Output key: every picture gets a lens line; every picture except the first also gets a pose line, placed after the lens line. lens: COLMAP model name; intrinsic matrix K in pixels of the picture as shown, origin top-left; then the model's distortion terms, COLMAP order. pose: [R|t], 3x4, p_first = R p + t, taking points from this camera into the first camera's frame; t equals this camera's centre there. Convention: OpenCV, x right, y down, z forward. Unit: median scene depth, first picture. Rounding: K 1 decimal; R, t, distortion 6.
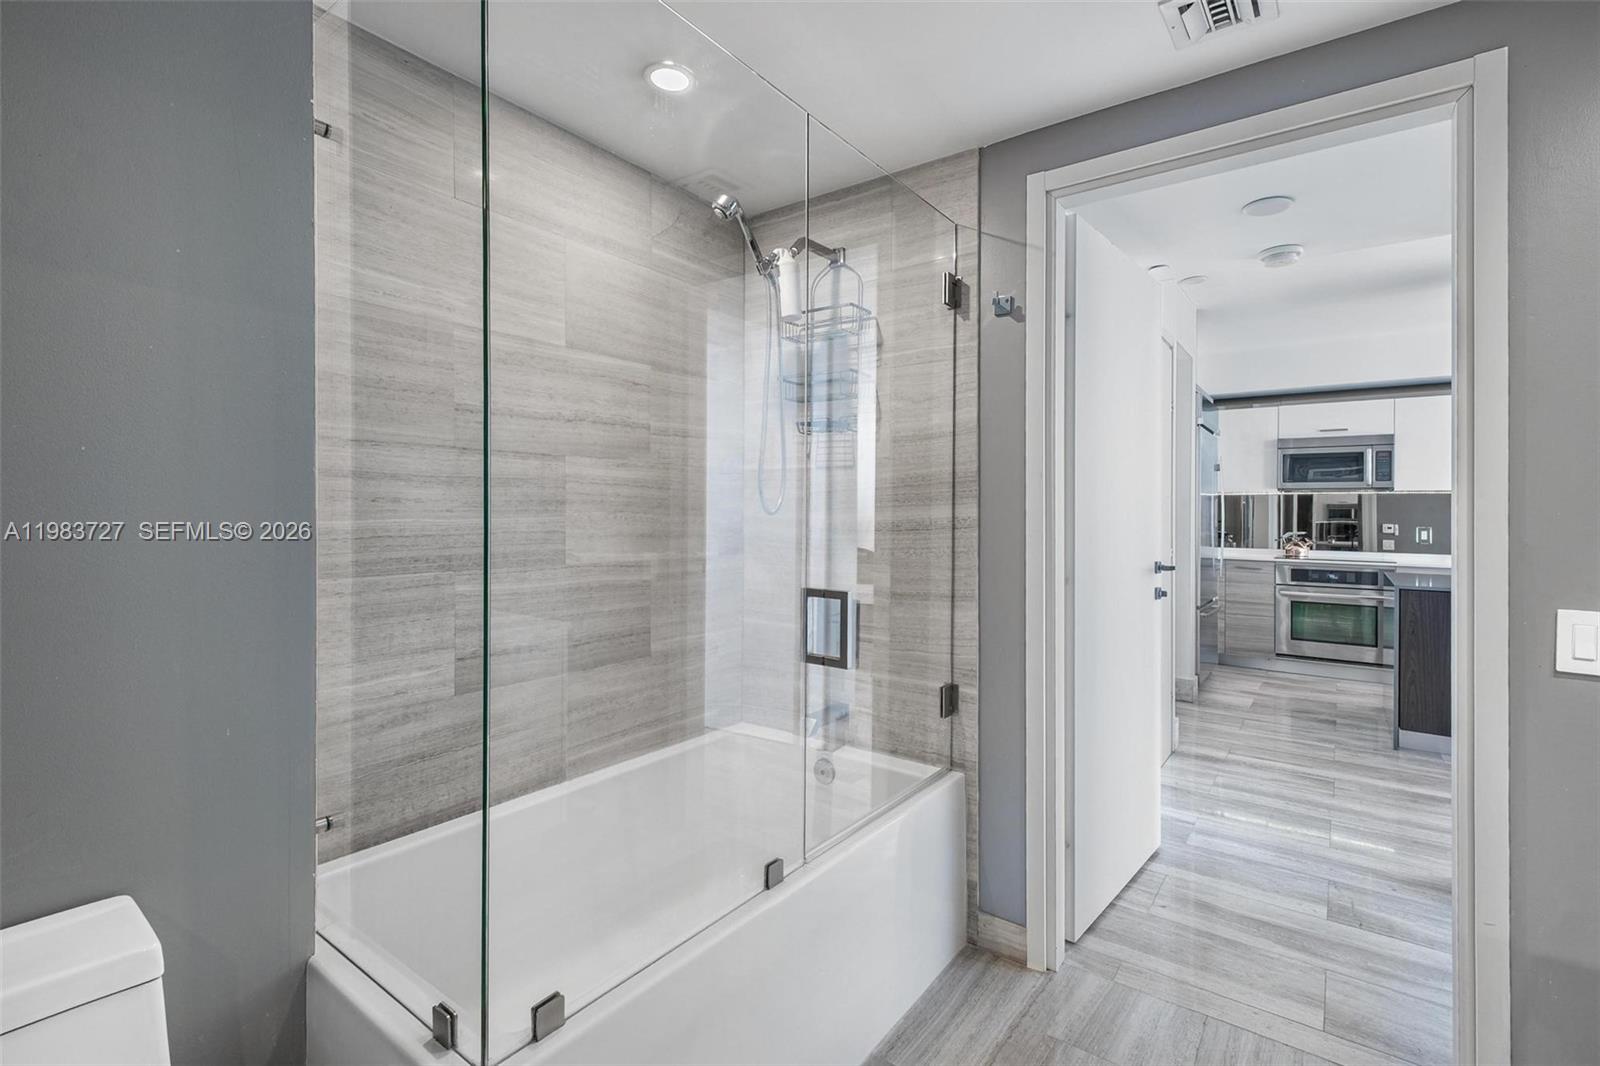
lens RADIAL K [[705.7, 0, 803.0], [0, 705.7, 516.6], [0, 0, 1]] dist [-0.004399, -0.000940]
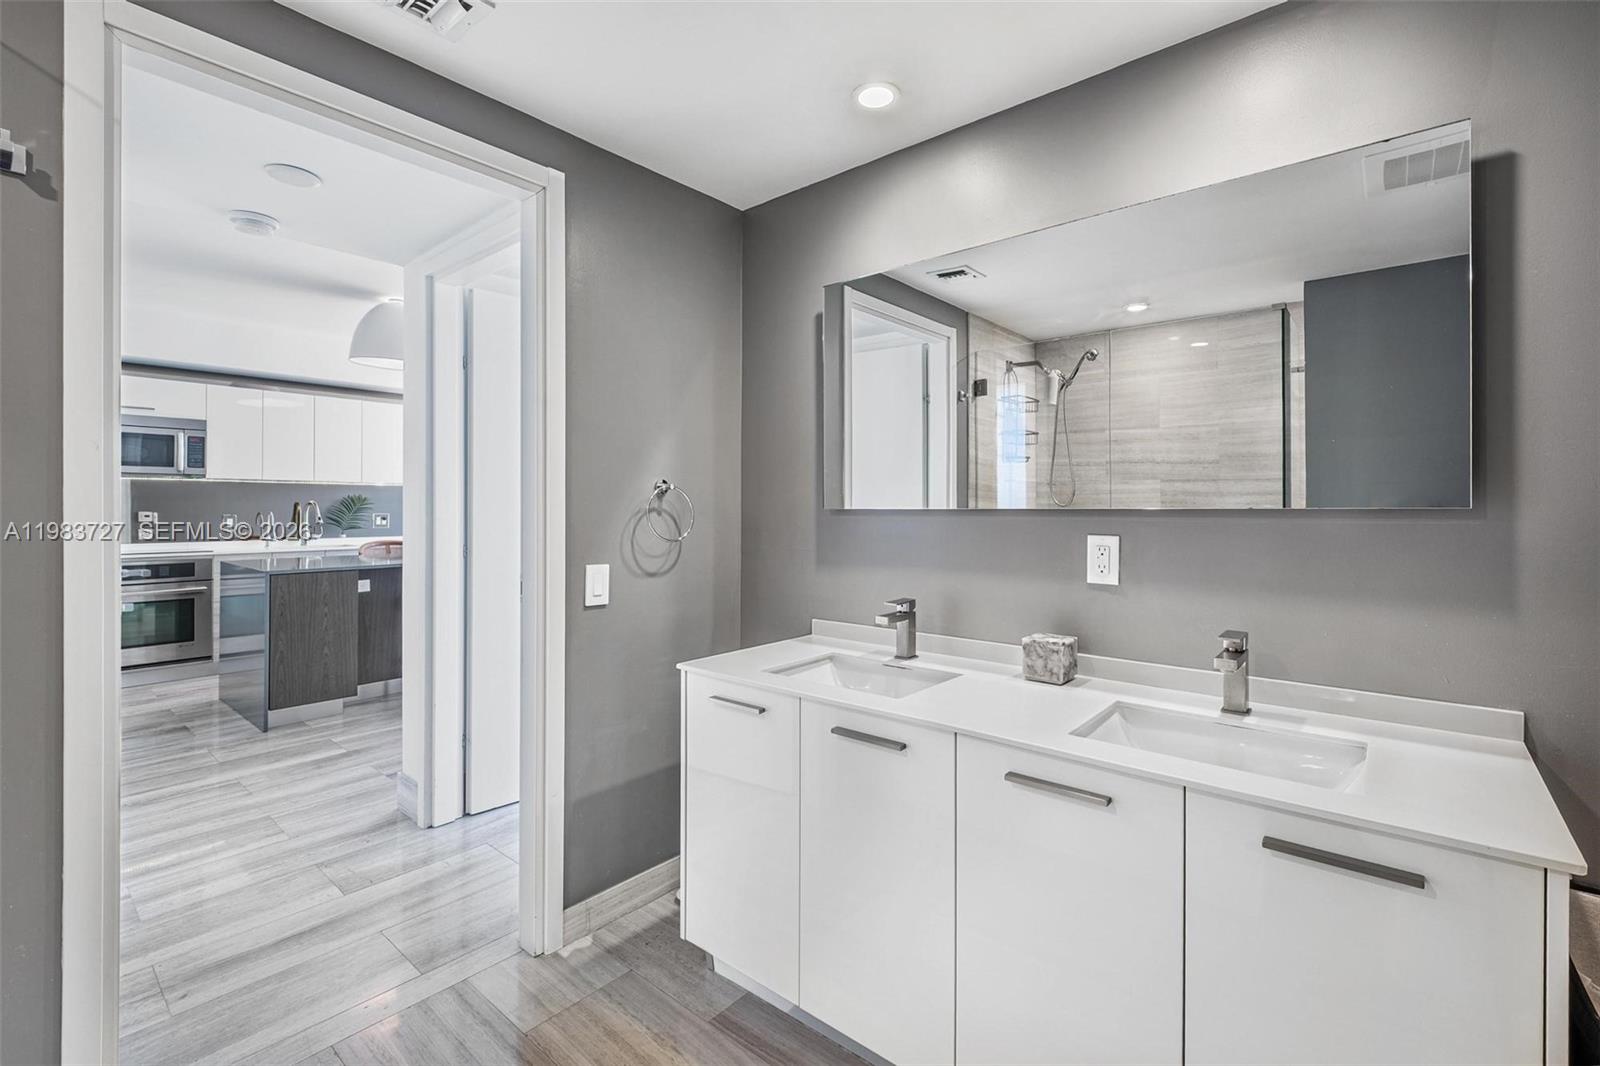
lens RADIAL K [[705.7, 0, 821.4], [0, 705.7, 506.6], [0, 0, 1]] dist [-0.004399, -0.000940]
pose [[0.055816, -0.009257, 0.998398, -0.157208], [0.005250, 0.999946, 0.008978, -0.001793], [-0.998427, 0.004740, 0.055862, 0.157061]]
